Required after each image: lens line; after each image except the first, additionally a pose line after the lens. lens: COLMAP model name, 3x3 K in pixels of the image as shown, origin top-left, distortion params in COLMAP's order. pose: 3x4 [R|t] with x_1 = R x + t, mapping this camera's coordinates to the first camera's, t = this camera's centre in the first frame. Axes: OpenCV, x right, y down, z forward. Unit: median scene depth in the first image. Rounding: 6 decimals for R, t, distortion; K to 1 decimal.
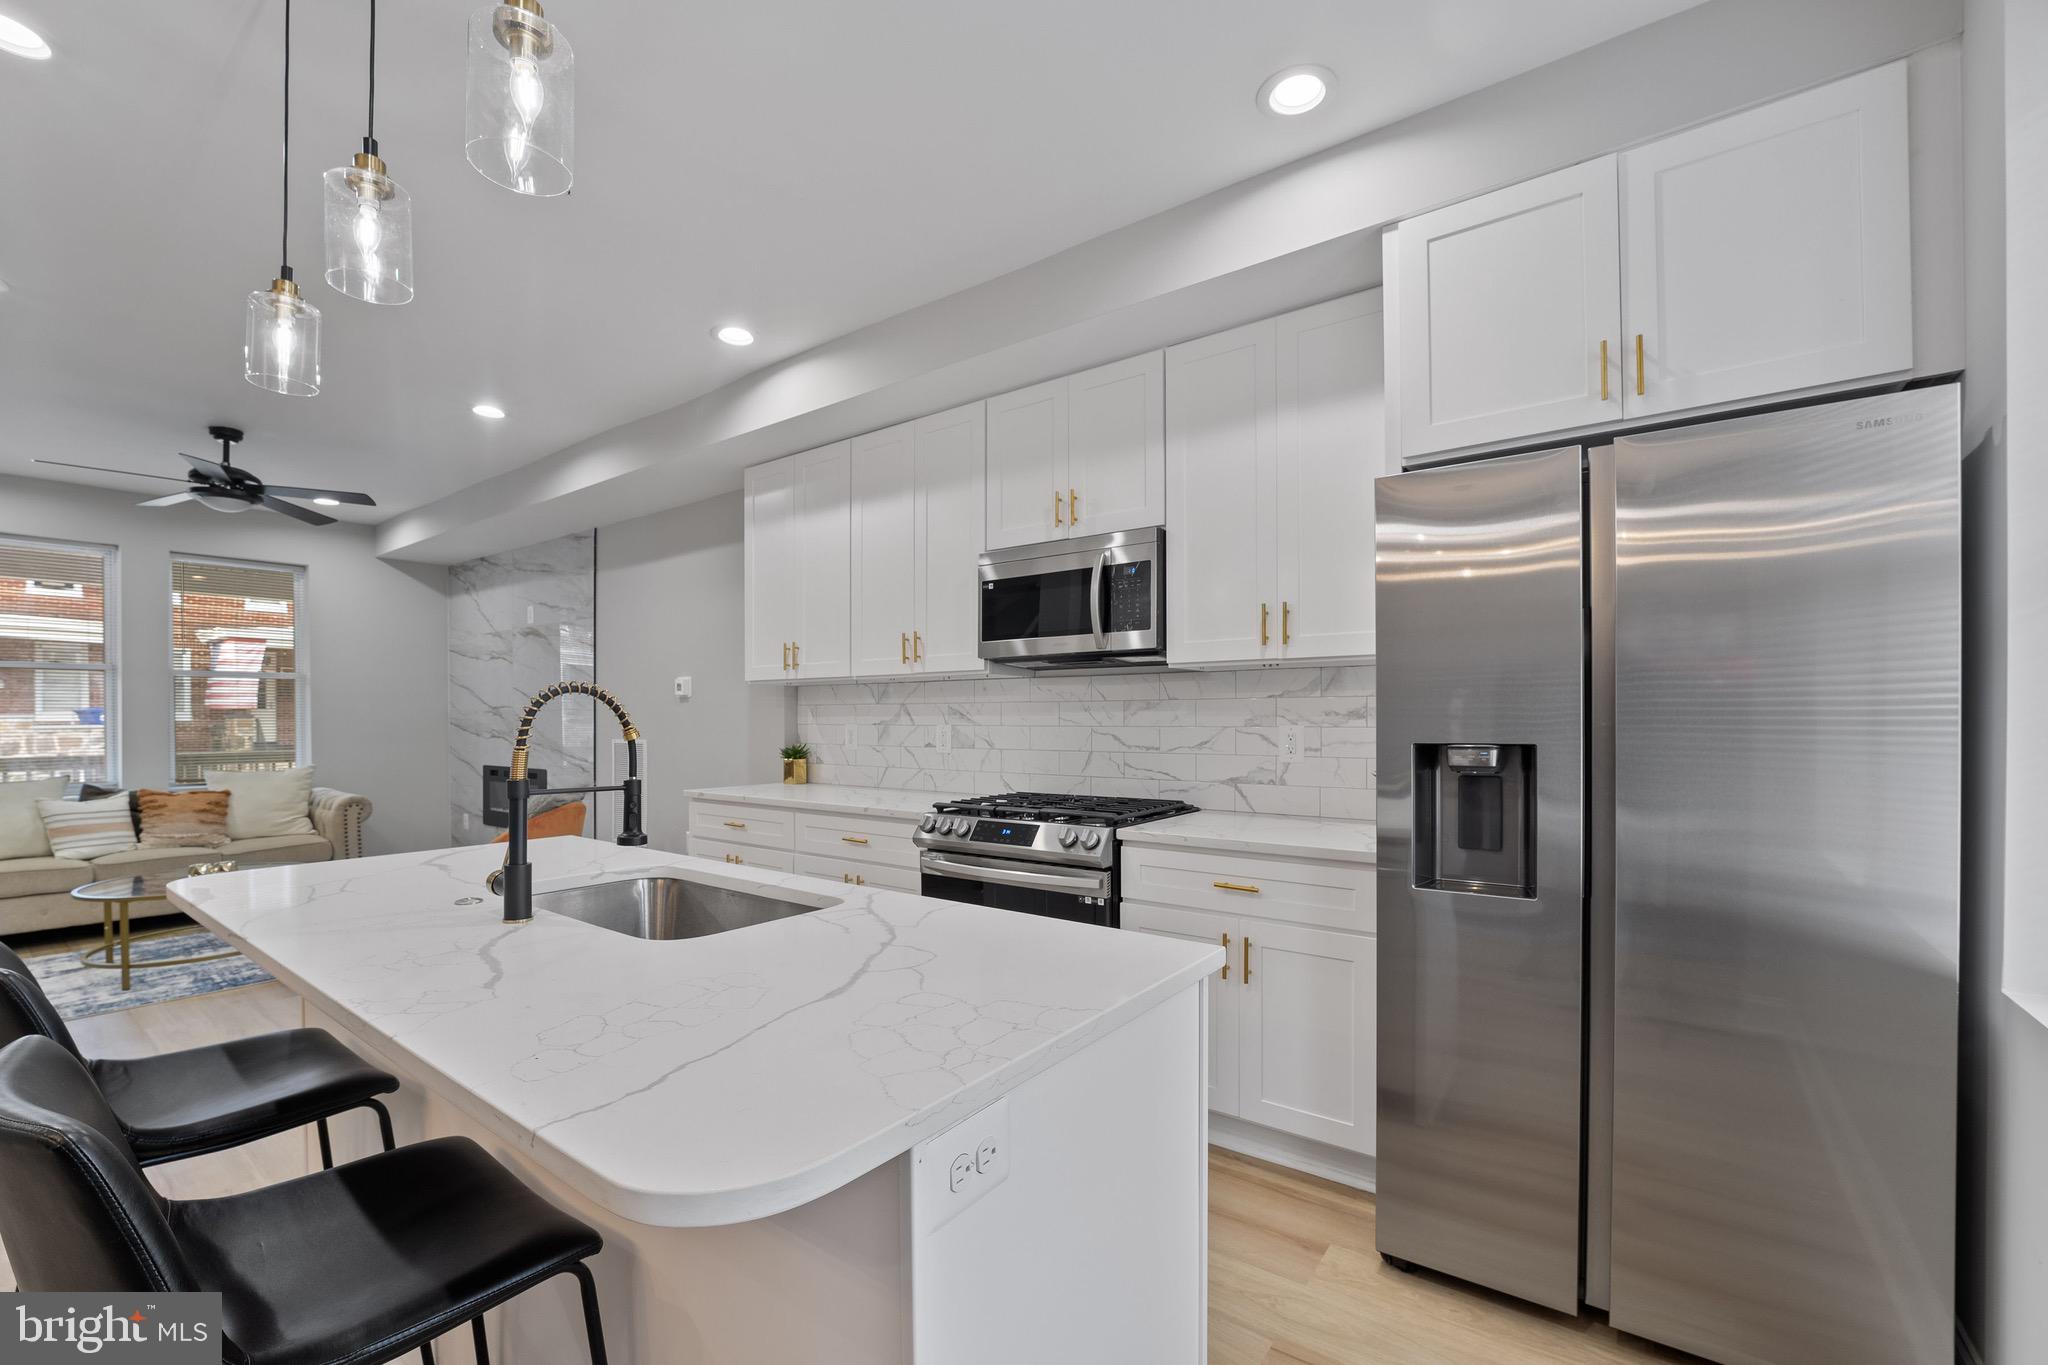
lens RADIAL K [[856.0, 0, 1016.0], [0, 856.0, 718.2], [0, 0, 1]] dist [-0.000870, -0.000076]
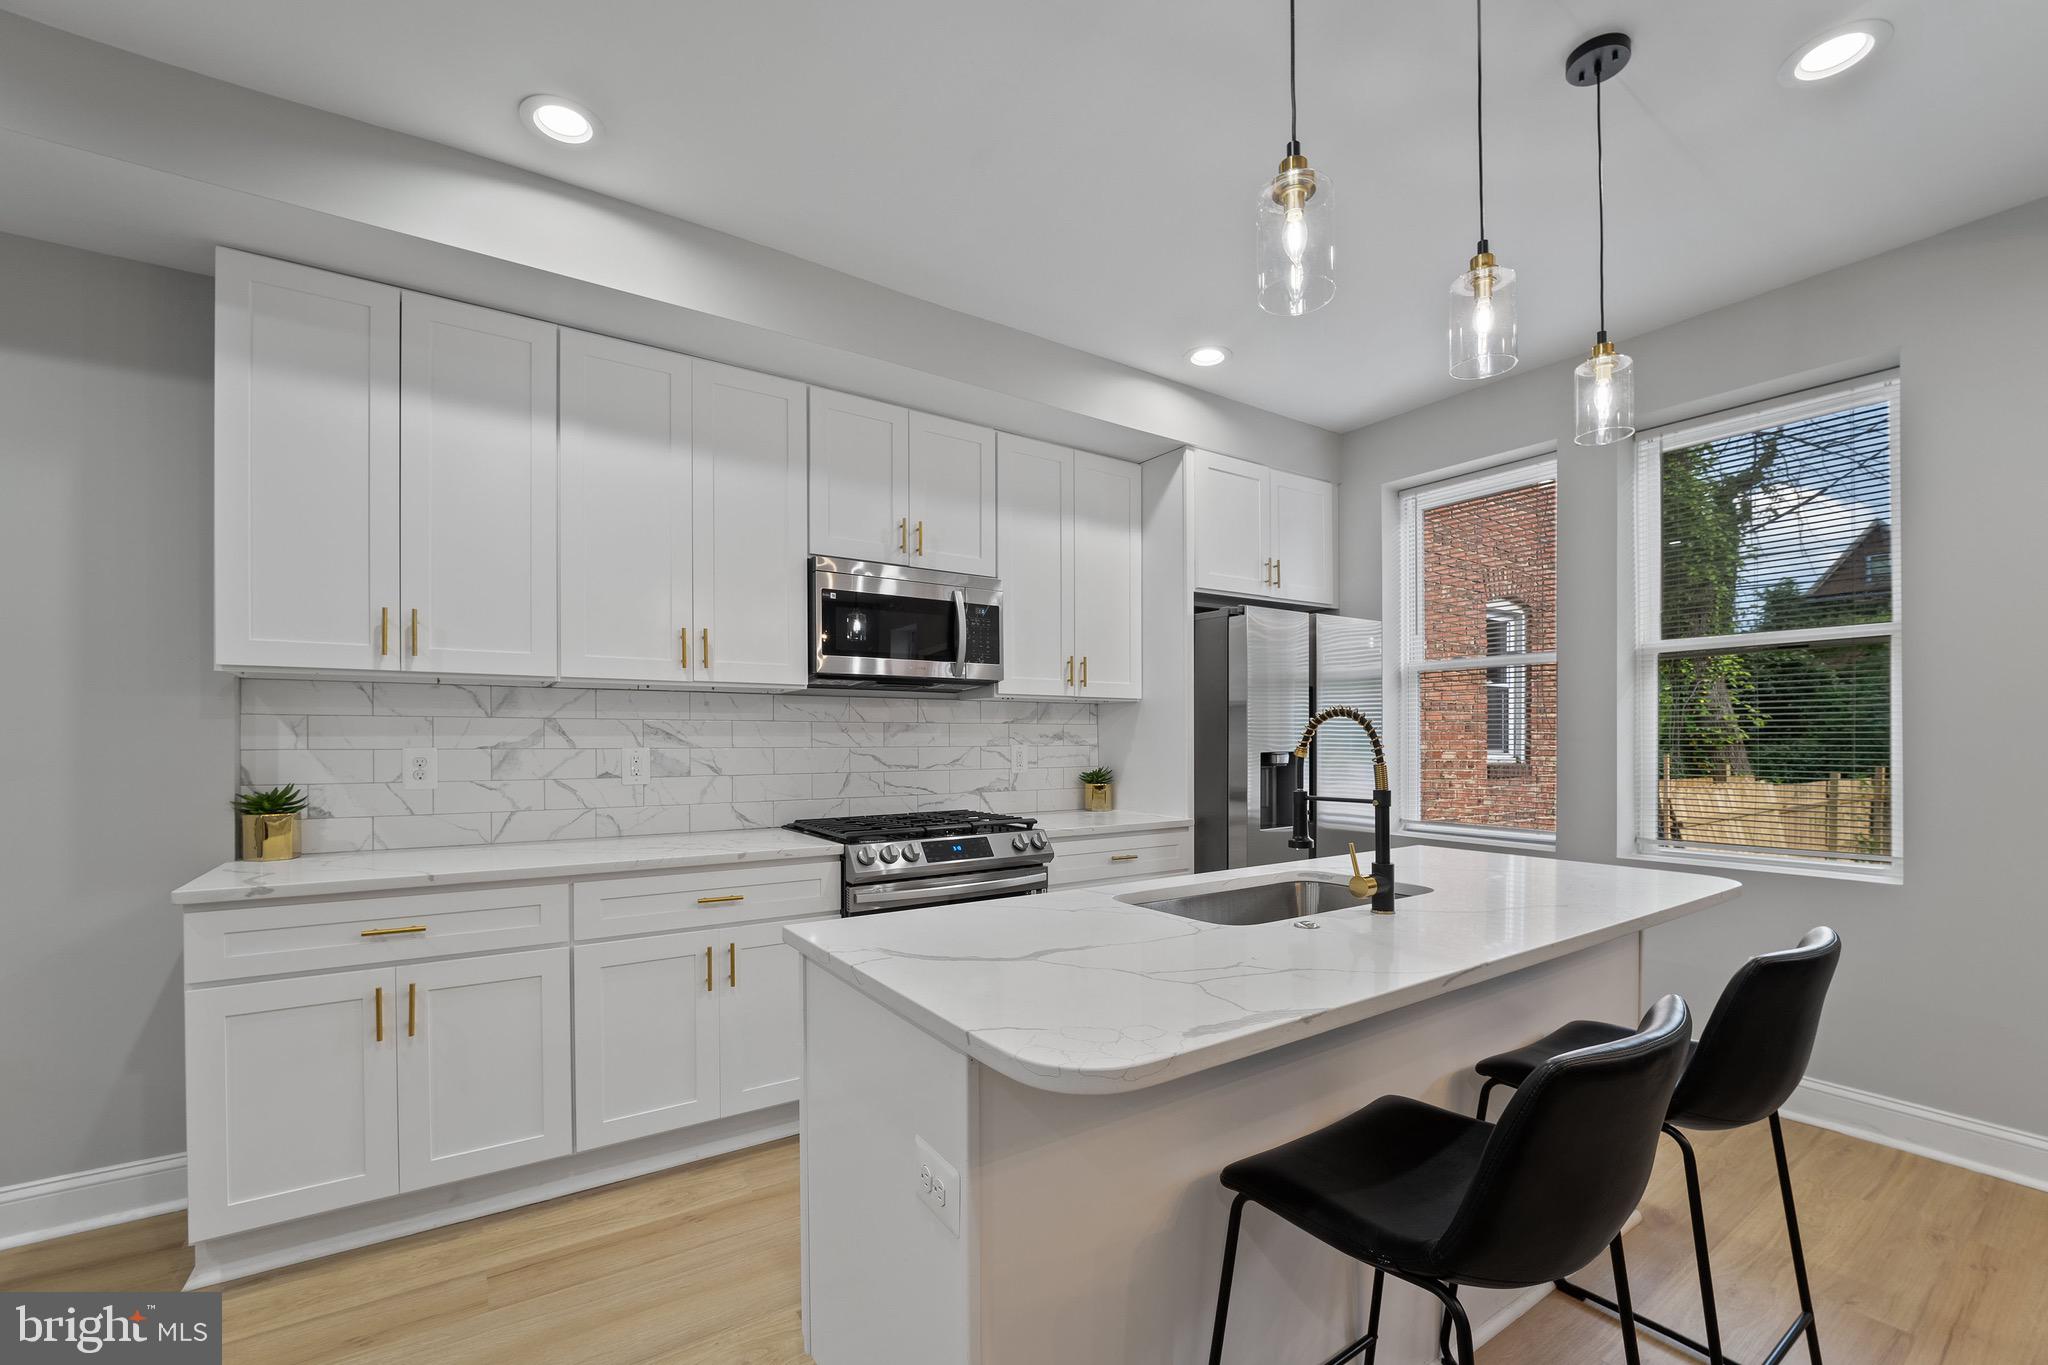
lens RADIAL K [[853.9, 0, 1019.2], [0, 853.9, 738.9], [0, 0, 1]] dist [-0.008793, -0.000242]
pose [[0.325947, 0.004316, 0.945378, -0.807574], [0.001432, 0.999986, -0.005059, 0.004953], [-0.945387, 0.003003, 0.325937, 0.496581]]
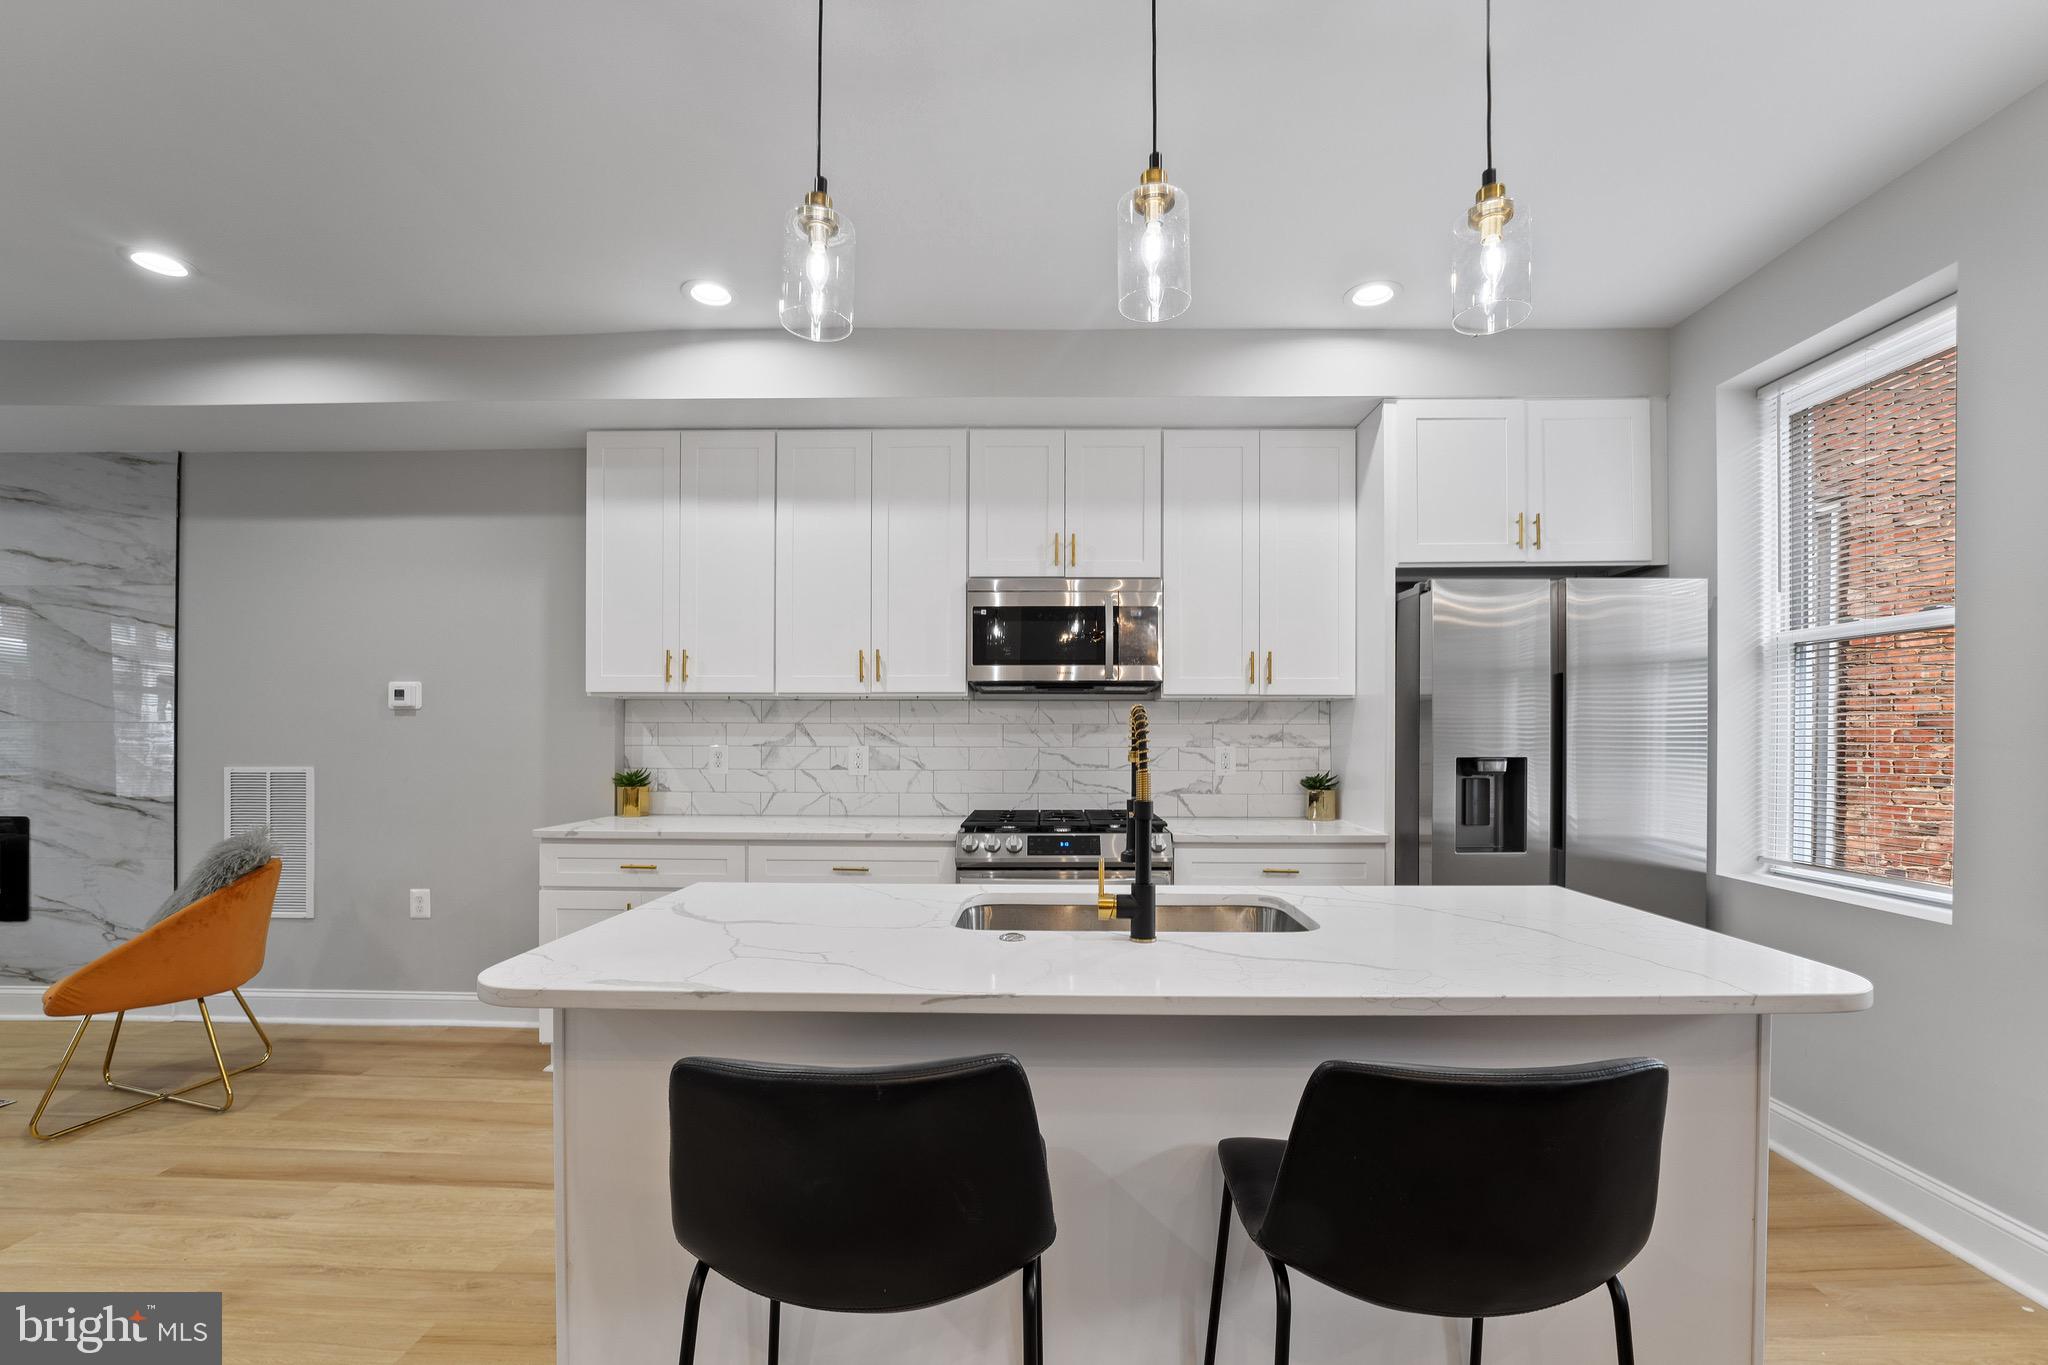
lens RADIAL K [[847.7, 0, 1030.2], [0, 847.7, 733.2], [0, 0, 1]] dist [-0.002635, -0.000232]
pose [[0.809609, 0.009226, 0.586897, -0.568480], [-0.004420, 0.999944, -0.009623, 0.002125], [-0.586953, 0.005197, 0.809604, 0.131045]]
